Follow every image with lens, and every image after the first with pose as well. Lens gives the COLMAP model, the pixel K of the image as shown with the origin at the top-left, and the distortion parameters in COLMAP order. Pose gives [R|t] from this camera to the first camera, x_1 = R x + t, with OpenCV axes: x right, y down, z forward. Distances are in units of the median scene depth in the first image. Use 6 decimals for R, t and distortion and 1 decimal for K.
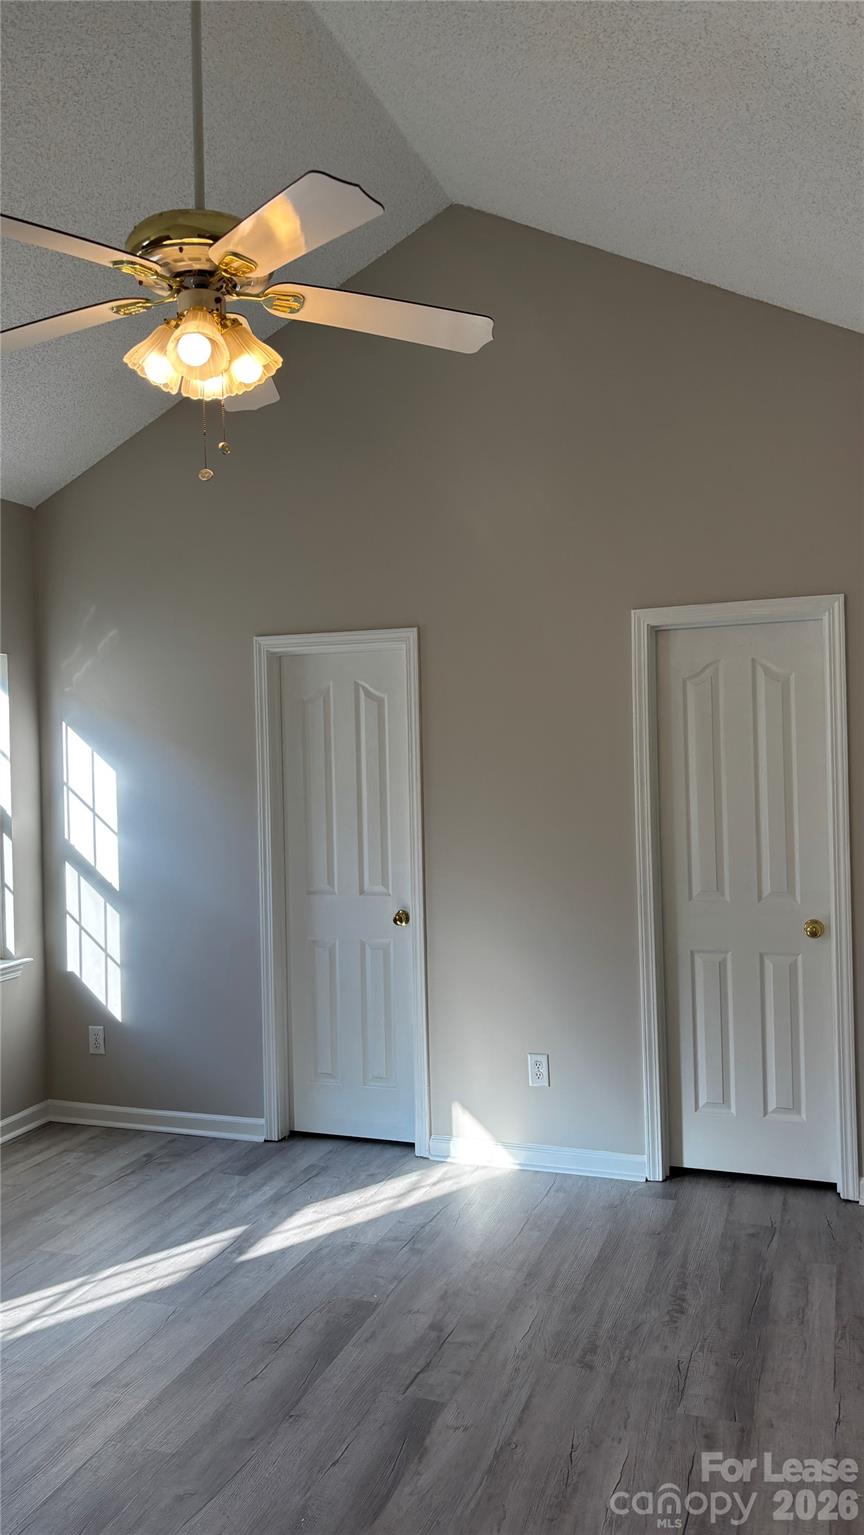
lens RADIAL K [[1186.1, 0, 428.2], [0, 1186.1, 746.1], [0, 0, 1]] dist [0.043261, -0.035087]
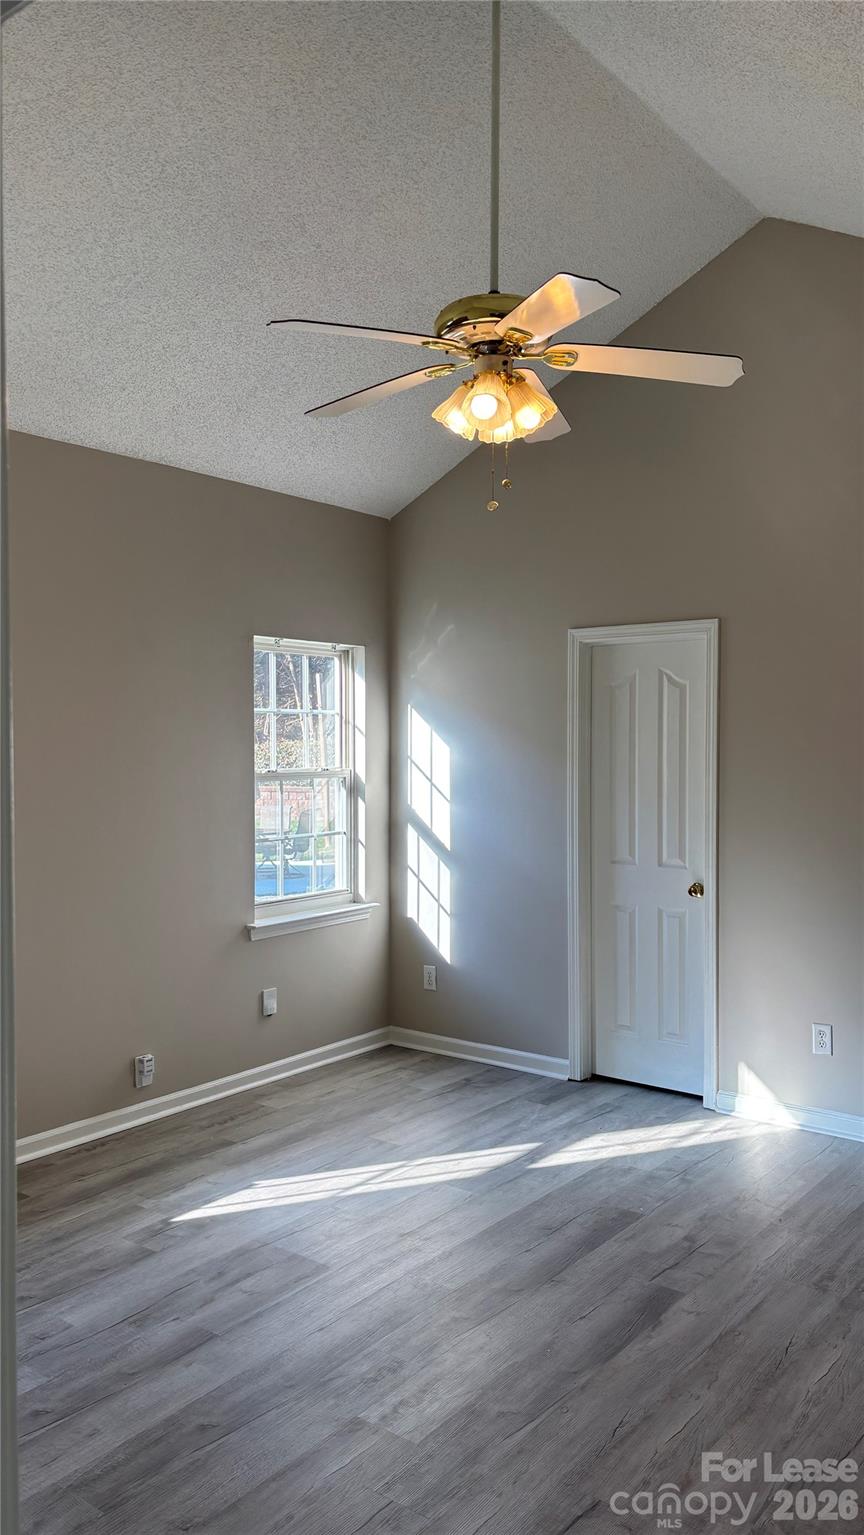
lens RADIAL K [[1186.1, 0, 428.2], [0, 1186.1, 746.1], [0, 0, 1]] dist [0.043261, -0.035087]
pose [[0.953461, 0.025450, -0.300439, 0.078337], [-0.021179, 0.999623, 0.017464, 0.001260], [0.300770, -0.010289, 0.953641, -0.123596]]
